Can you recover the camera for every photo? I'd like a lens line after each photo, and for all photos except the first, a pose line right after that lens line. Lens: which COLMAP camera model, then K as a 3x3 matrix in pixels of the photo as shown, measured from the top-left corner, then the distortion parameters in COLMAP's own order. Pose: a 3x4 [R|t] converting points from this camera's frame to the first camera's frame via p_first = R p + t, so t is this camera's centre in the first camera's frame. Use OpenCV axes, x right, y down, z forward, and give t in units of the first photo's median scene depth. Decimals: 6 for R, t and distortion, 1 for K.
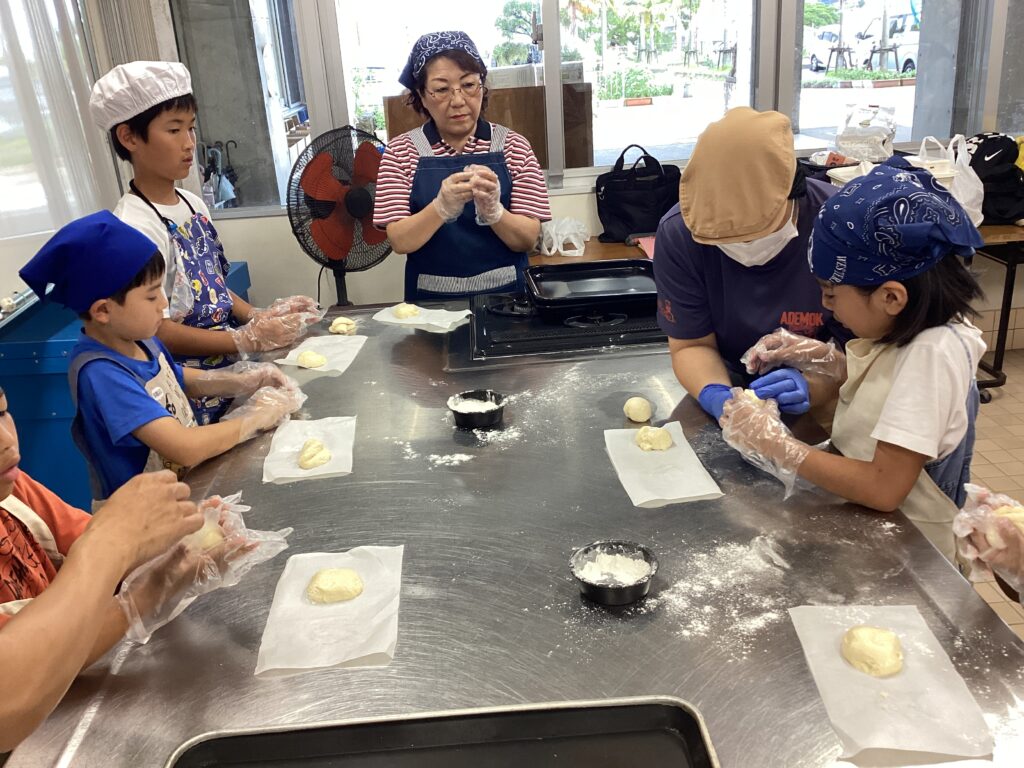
lens RADIAL K [[927.5, 0, 512.1], [0, 927.5, 392.2], [0, 0, 1]] dist [0.069074, -0.071059]
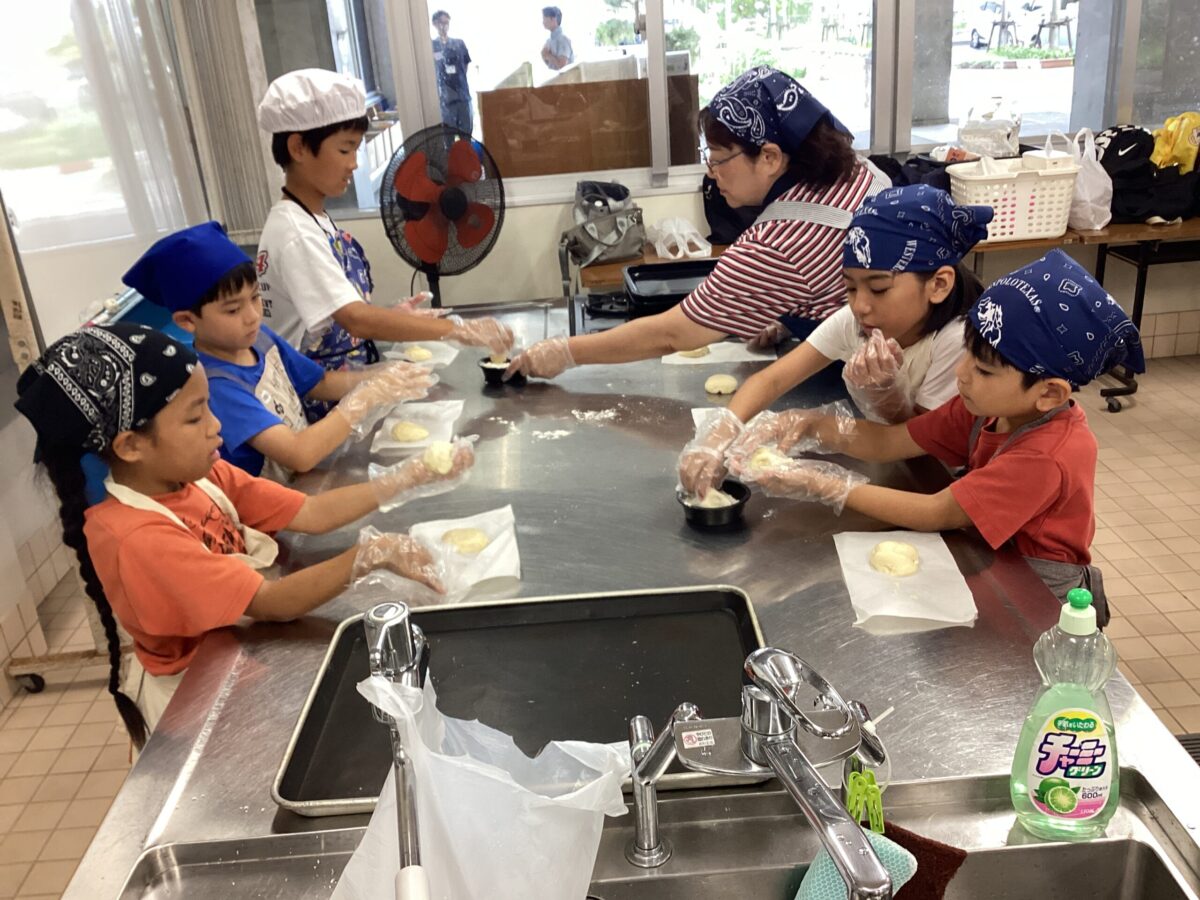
lens RADIAL K [[1086.9, 0, 606.3], [0, 1086.9, 442.5], [0, 0, 1]] dist [0.069074, -0.071059]
pose [[0.999919, -0.002844, -0.012366, 0.005720], [0.002998, 0.999918, 0.012485, 0.026680], [0.012329, -0.012521, 0.999846, -0.114537]]
